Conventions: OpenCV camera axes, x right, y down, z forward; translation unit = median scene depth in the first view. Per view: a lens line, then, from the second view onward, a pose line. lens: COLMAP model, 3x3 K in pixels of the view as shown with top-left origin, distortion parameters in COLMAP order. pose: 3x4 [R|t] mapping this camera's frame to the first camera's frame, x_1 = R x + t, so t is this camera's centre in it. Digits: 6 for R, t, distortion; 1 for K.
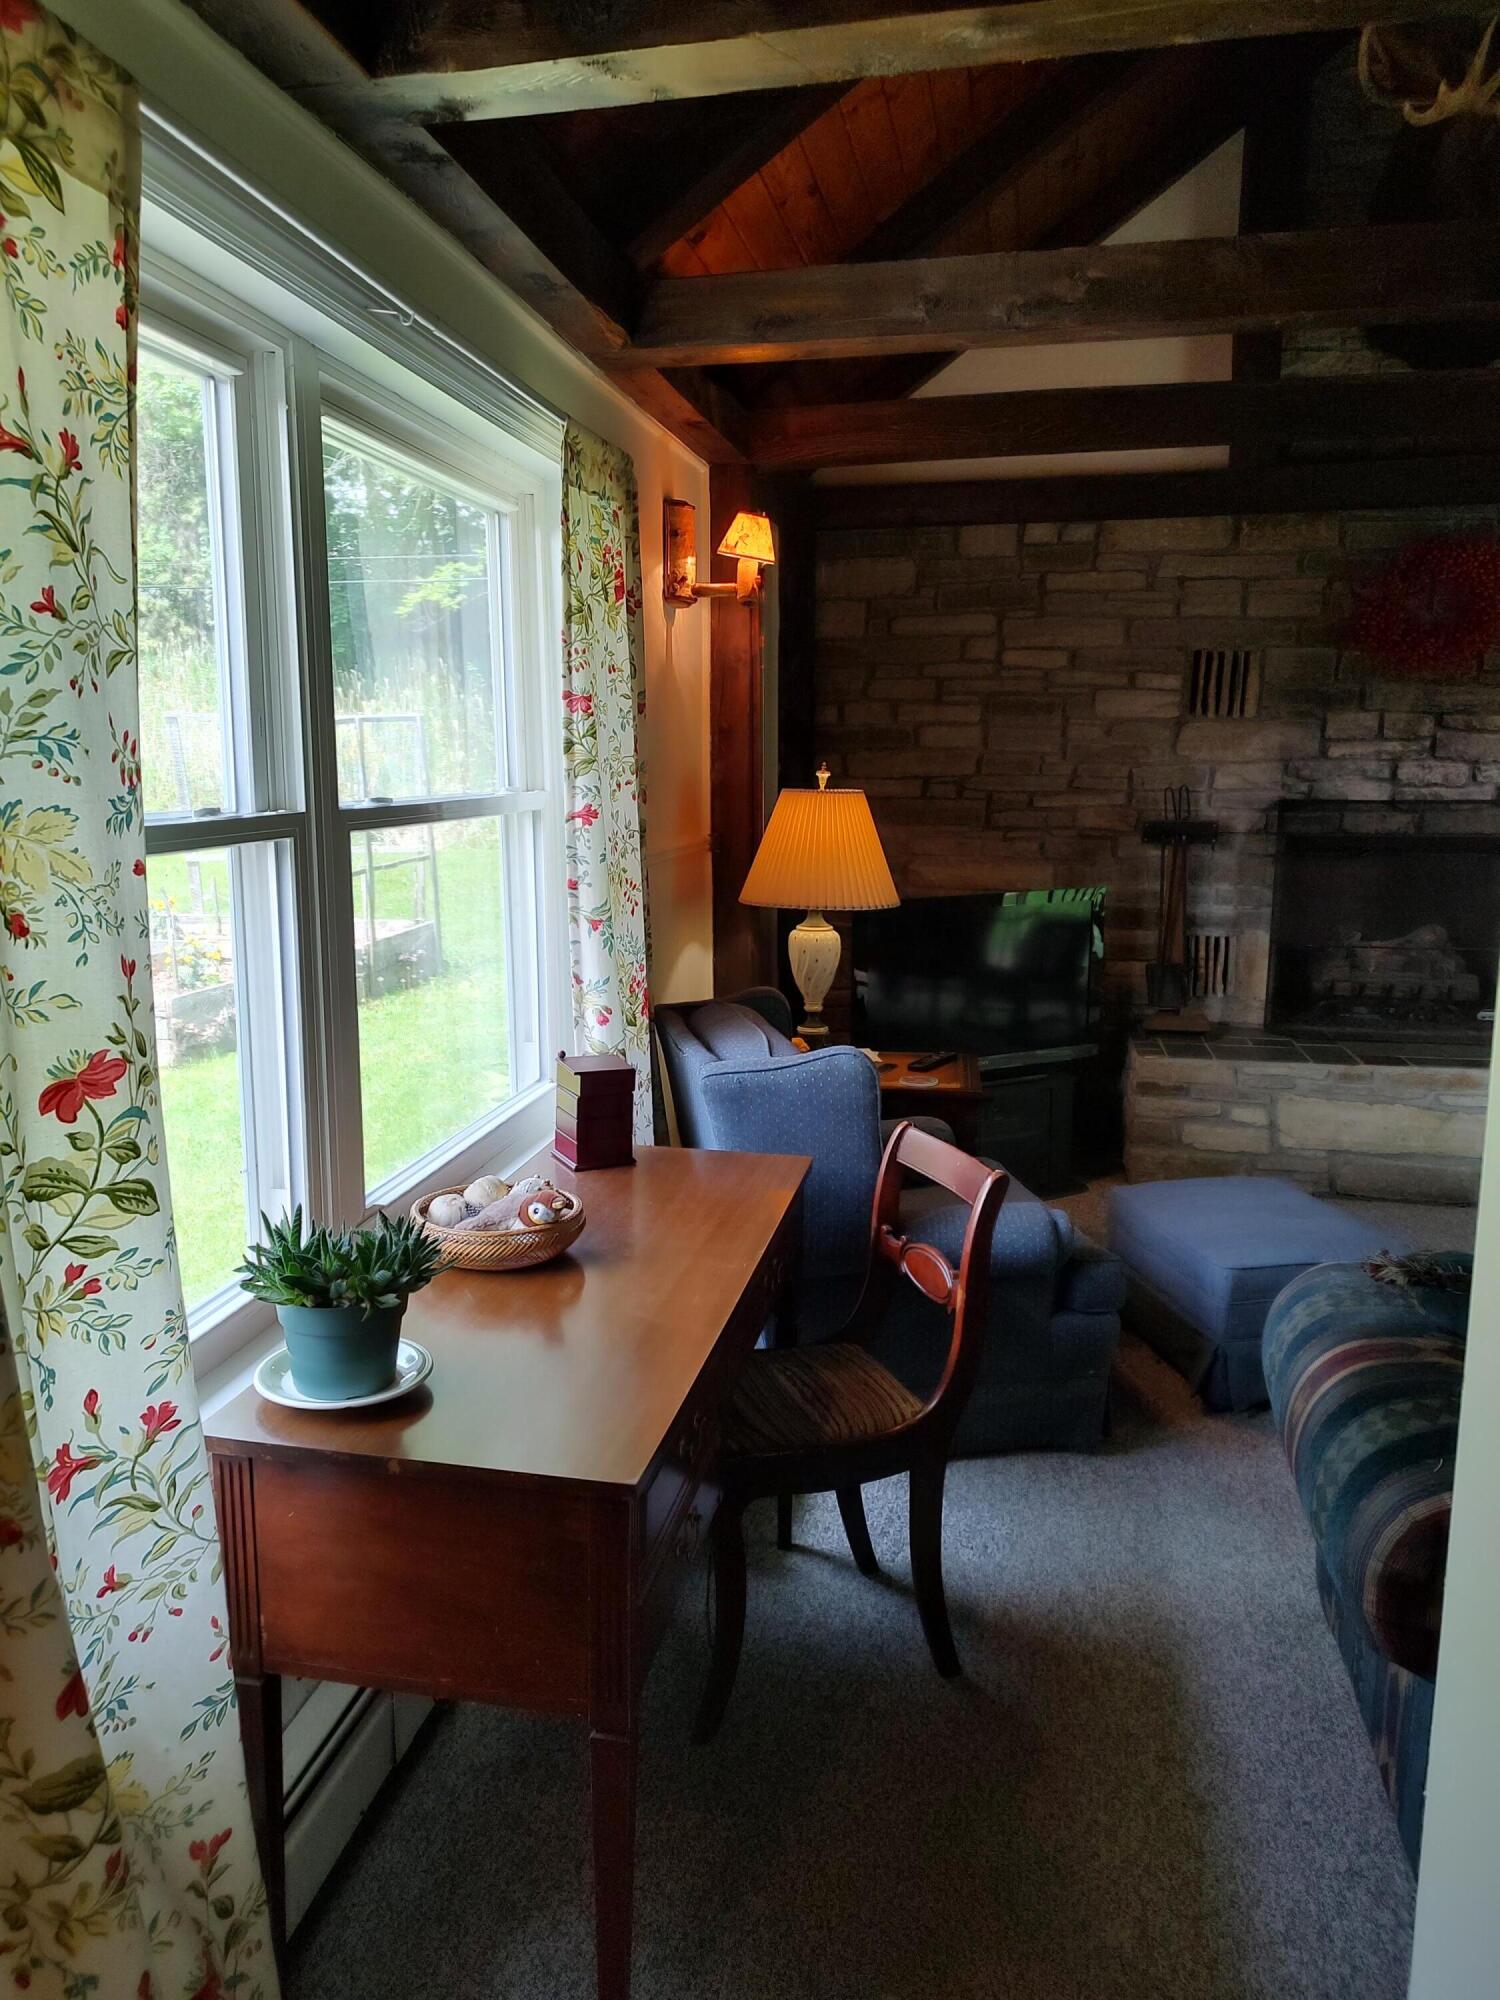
lens RADIAL K [[1384.9, 0, 707.7], [0, 1384.9, 974.4], [0, 0, 1]] dist [0.005565, -0.002051]
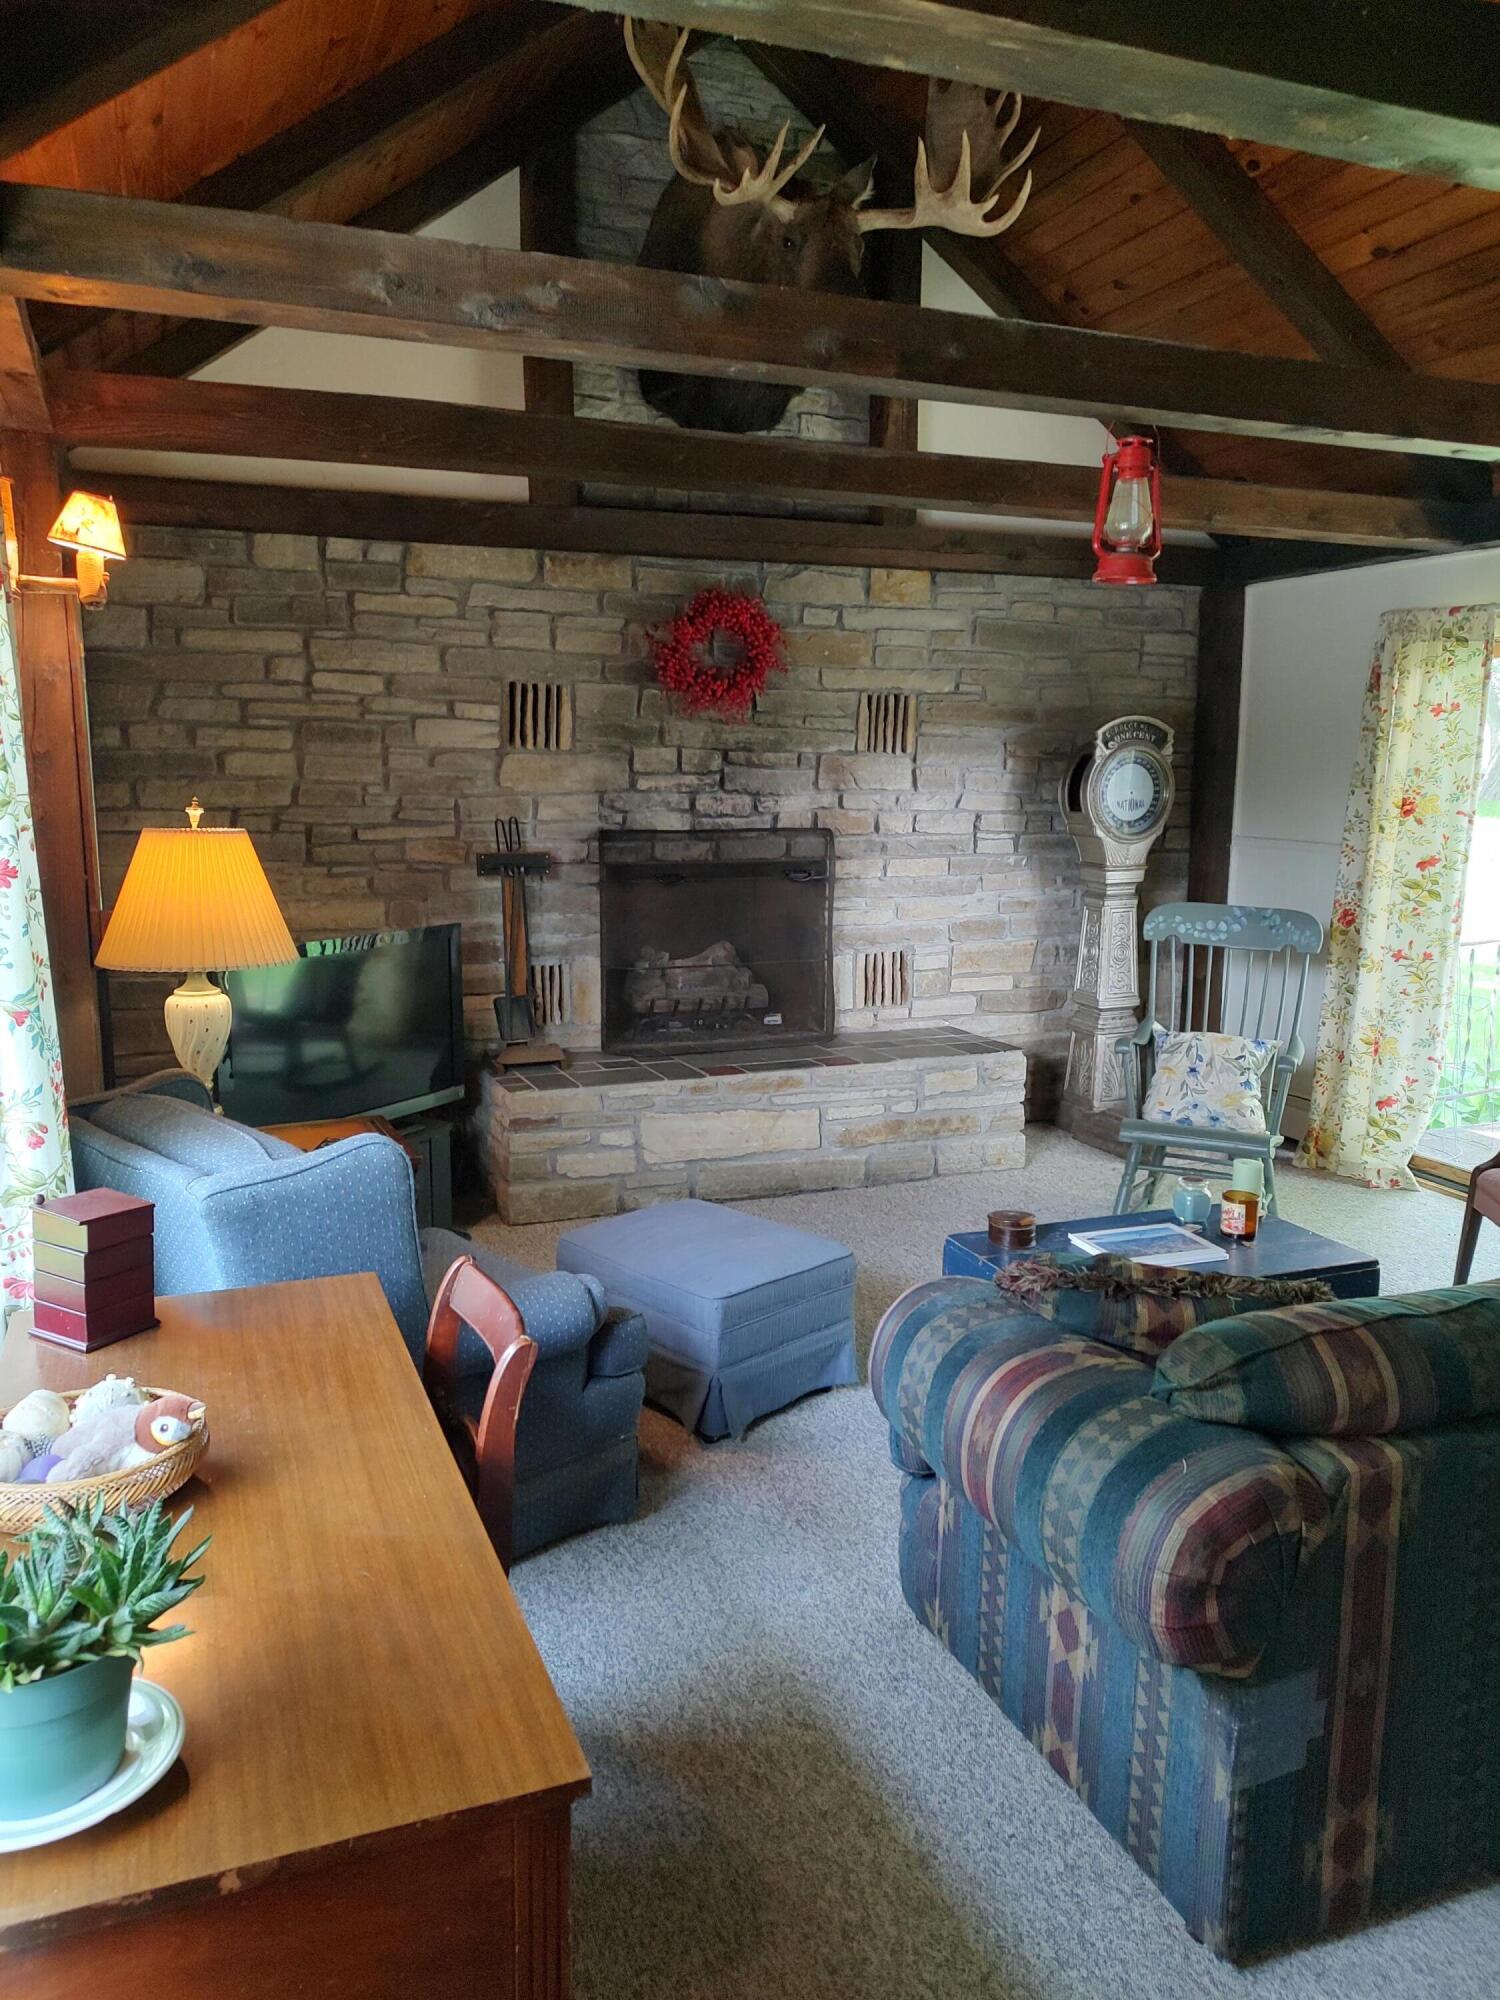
lens RADIAL K [[1404.9, 0, 745.5], [0, 1404.9, 987.9], [0, 0, 1]] dist [0.041904, -0.054083]
pose [[0.833837, -0.075365, 0.546841, -0.080310], [0.080629, 0.996640, 0.014412, -0.014598], [-0.546090, 0.032074, 0.837112, 0.062748]]
